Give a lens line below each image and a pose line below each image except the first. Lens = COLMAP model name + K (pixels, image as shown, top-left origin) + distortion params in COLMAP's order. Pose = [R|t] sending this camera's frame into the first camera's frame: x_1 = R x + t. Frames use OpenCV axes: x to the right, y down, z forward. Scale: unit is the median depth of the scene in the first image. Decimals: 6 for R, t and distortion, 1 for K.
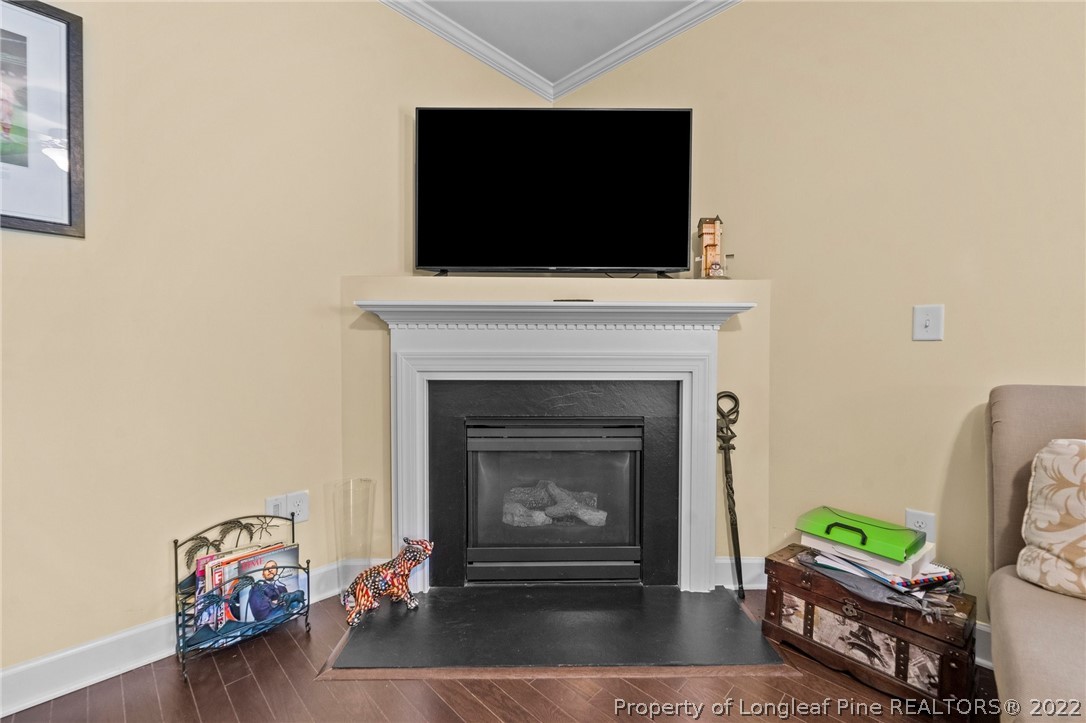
lens RADIAL K [[446.5, 0, 542.5], [0, 446.5, 356.8], [0, 0, 1]] dist [-0.003461, -0.000644]
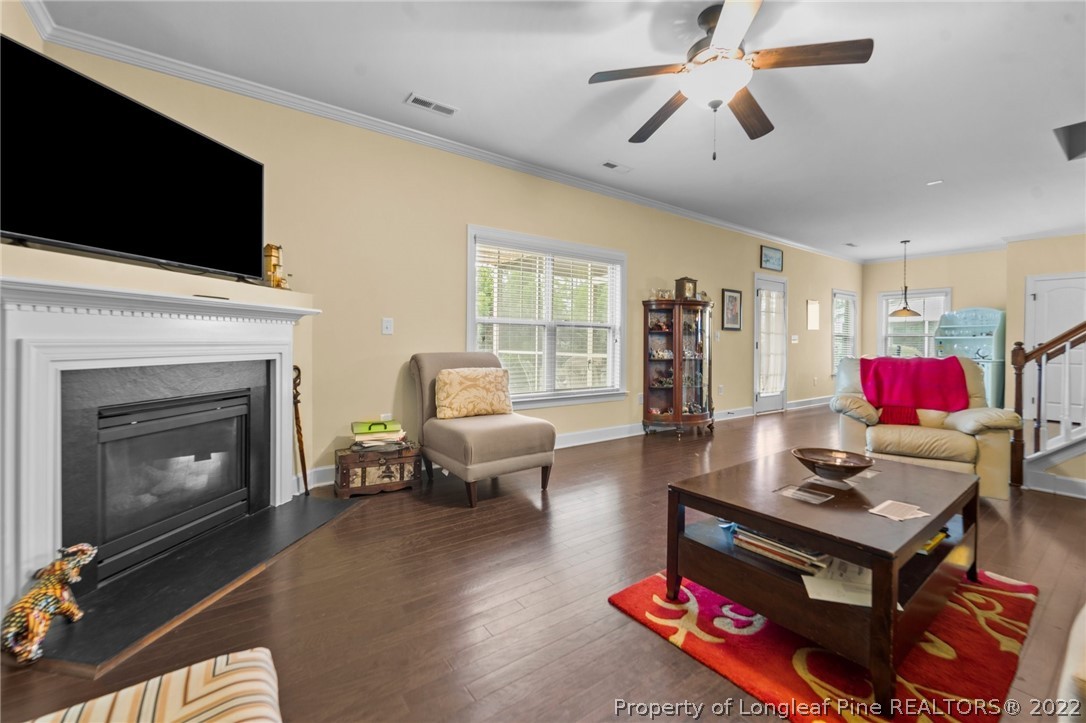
lens RADIAL K [[439.7, 0, 544.8], [0, 439.7, 347.8], [0, 0, 1]] dist [-0.000367, -0.000146]
pose [[0.163883, -0.016462, 0.986342, -0.933085], [0.008369, 0.999848, 0.015297, 0.001783], [-0.986444, 0.005748, 0.163996, -0.084084]]
